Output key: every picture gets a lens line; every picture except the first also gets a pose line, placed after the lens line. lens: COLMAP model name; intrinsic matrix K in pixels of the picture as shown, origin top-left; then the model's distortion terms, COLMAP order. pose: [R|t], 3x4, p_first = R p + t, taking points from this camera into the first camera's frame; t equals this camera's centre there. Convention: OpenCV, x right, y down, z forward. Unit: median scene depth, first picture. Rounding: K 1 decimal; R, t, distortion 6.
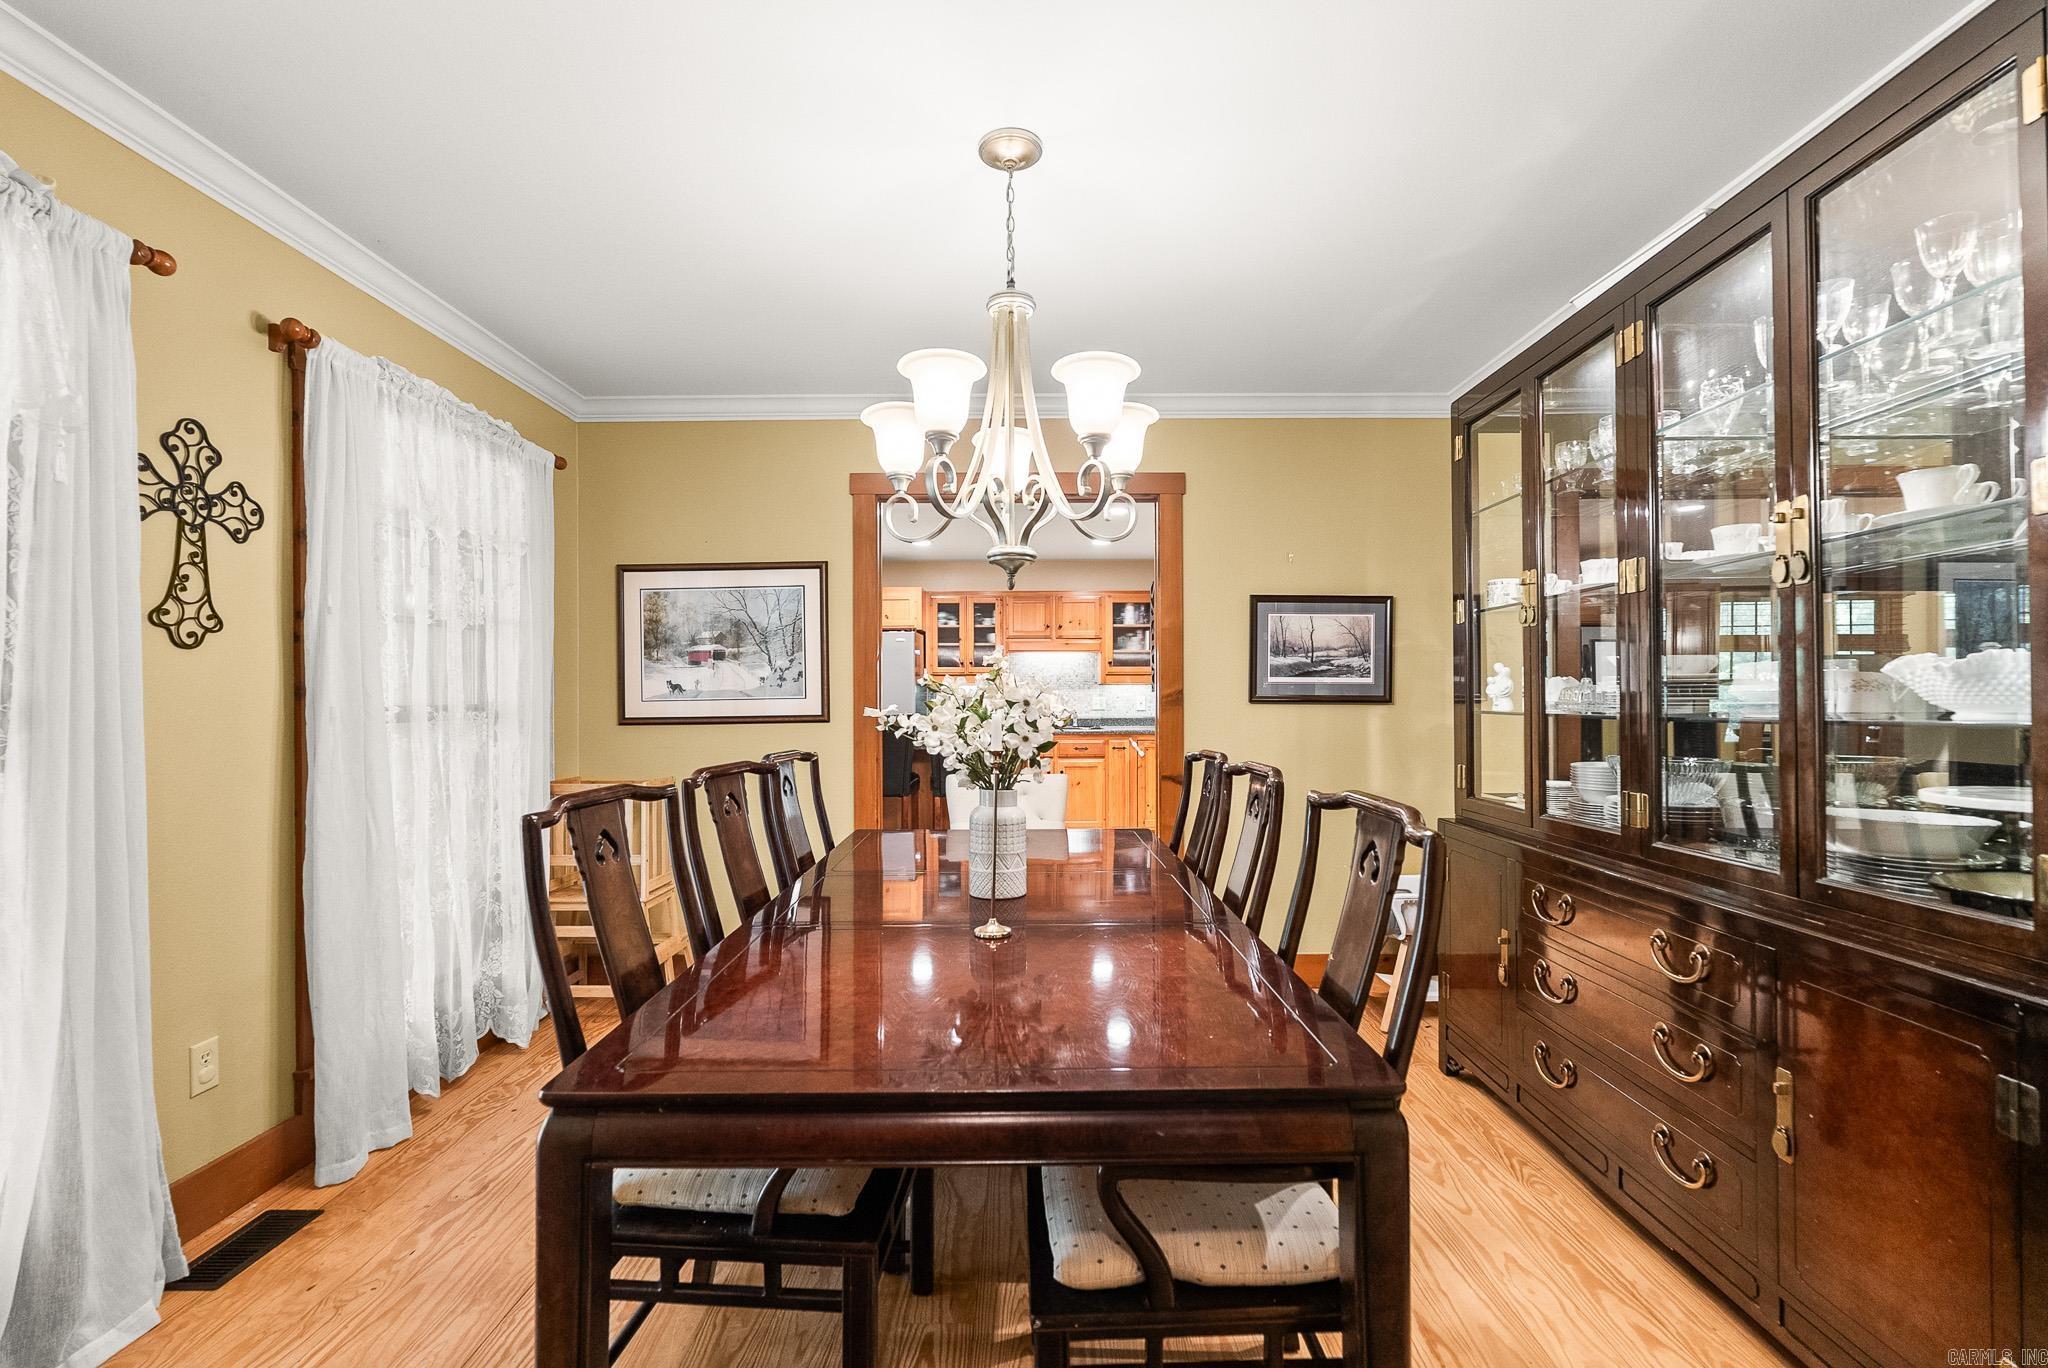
lens RADIAL K [[939.5, 0, 1026.5], [0, 939.5, 691.0], [0, 0, 1]] dist [-0.002294, 0.000930]
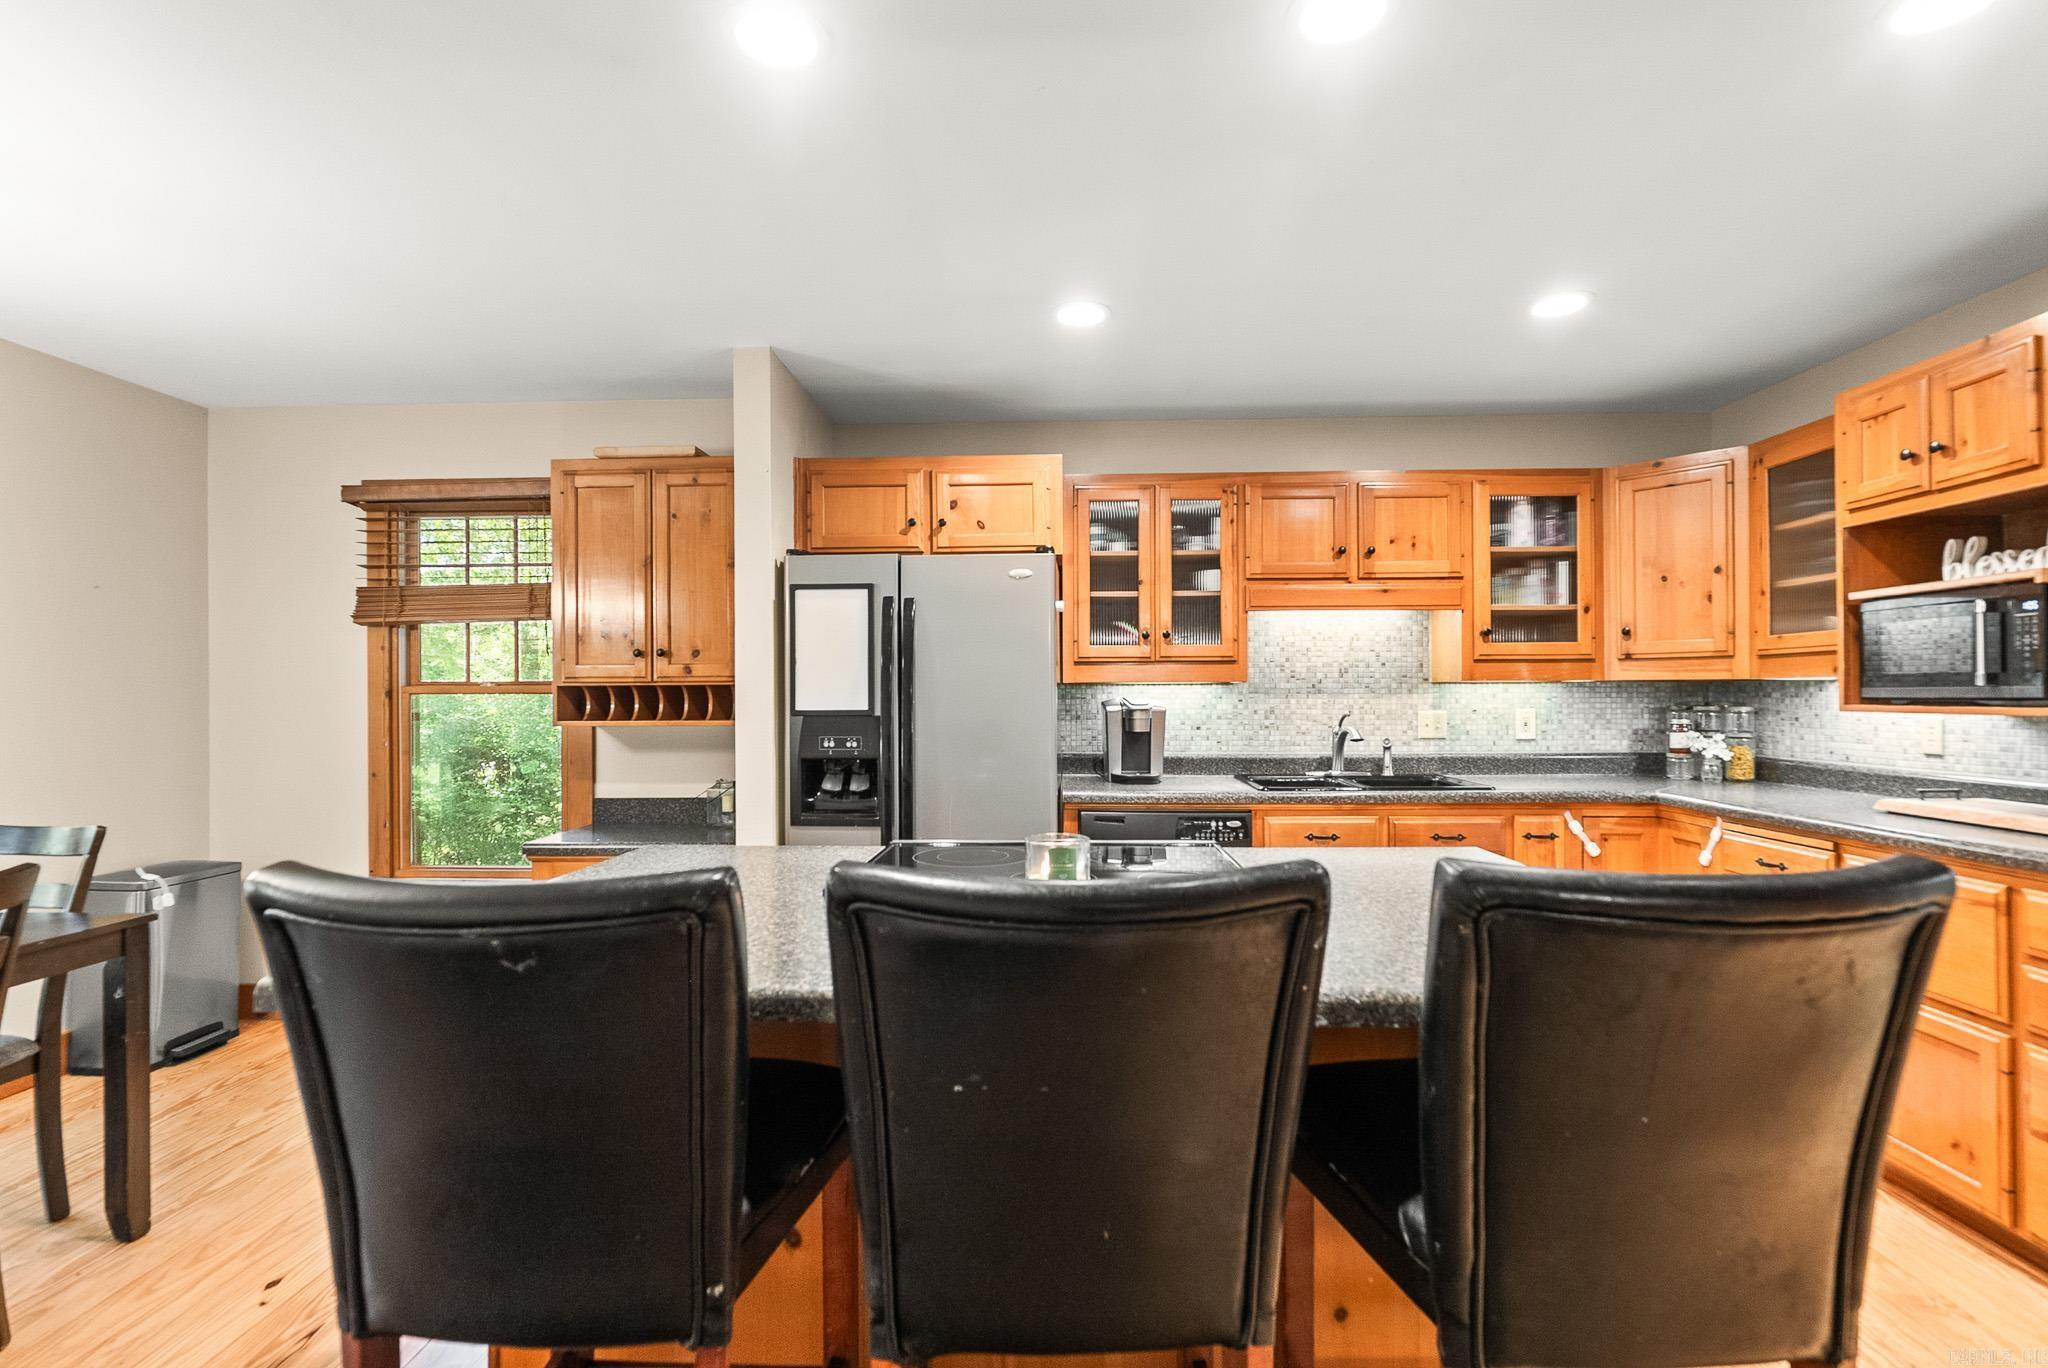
lens RADIAL K [[939.5, 0, 1011.6], [0, 939.5, 690.4], [0, 0, 1]] dist [-0.002294, 0.000930]
pose [[0.998370, -0.003345, -0.056982, -0.106058], [0.003410, 0.999994, 0.001043, -0.004499], [0.056978, -0.001236, 0.998375, 0.550404]]
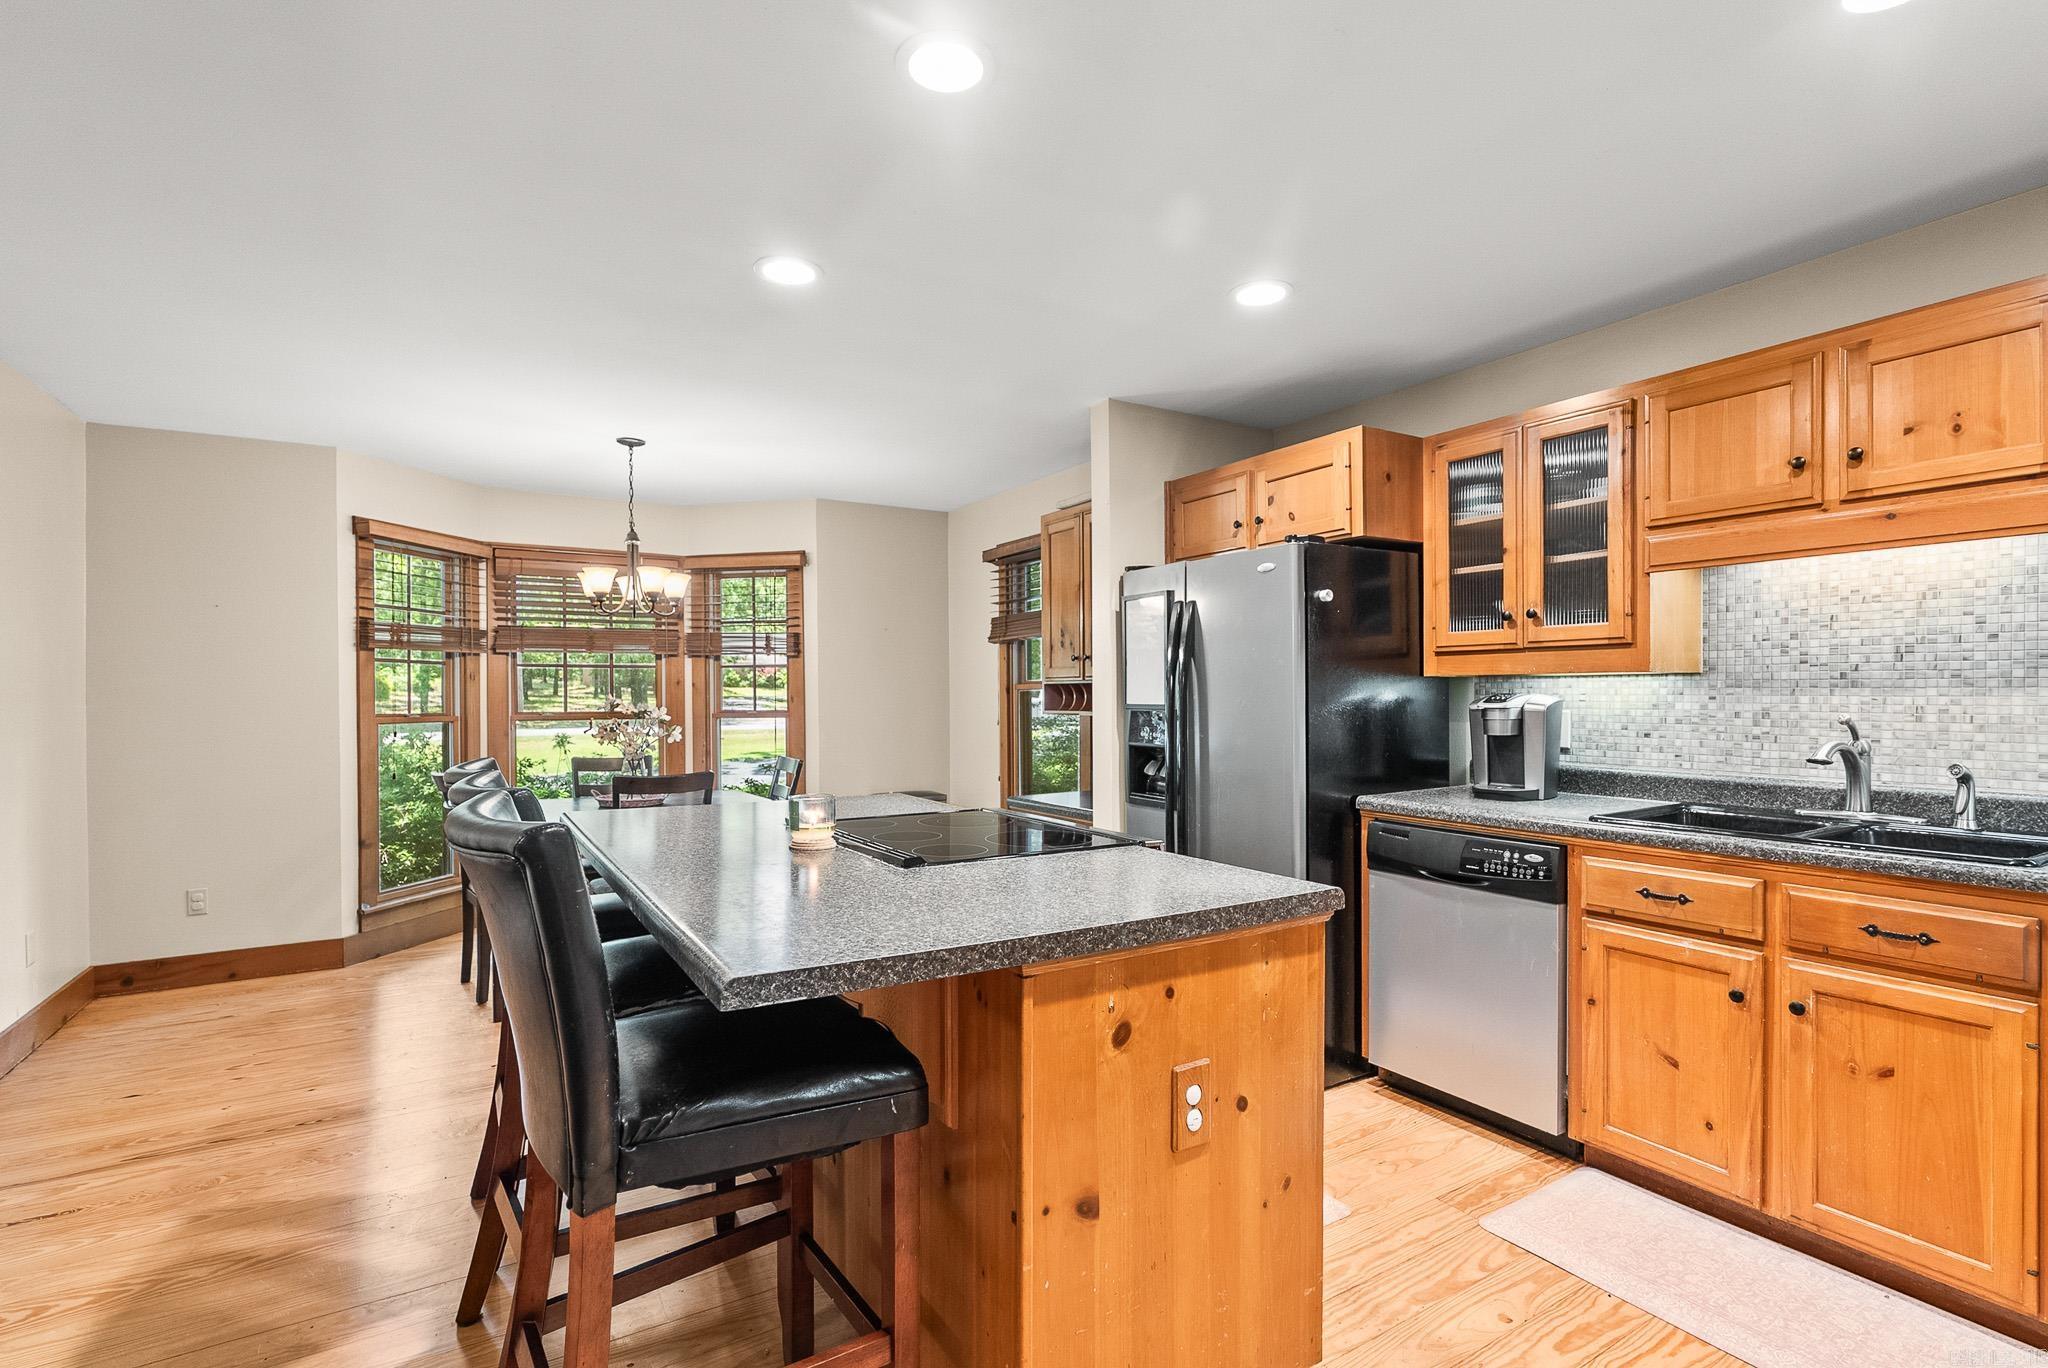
lens RADIAL K [[939.5, 0, 1012.4], [0, 939.5, 699.5], [0, 0, 1]] dist [-0.002294, 0.000930]
pose [[0.513443, 0.005010, -0.858109, 0.142015], [0.012050, 0.999842, 0.013048, -0.005131], [0.858039, -0.017040, 0.513302, 0.651165]]
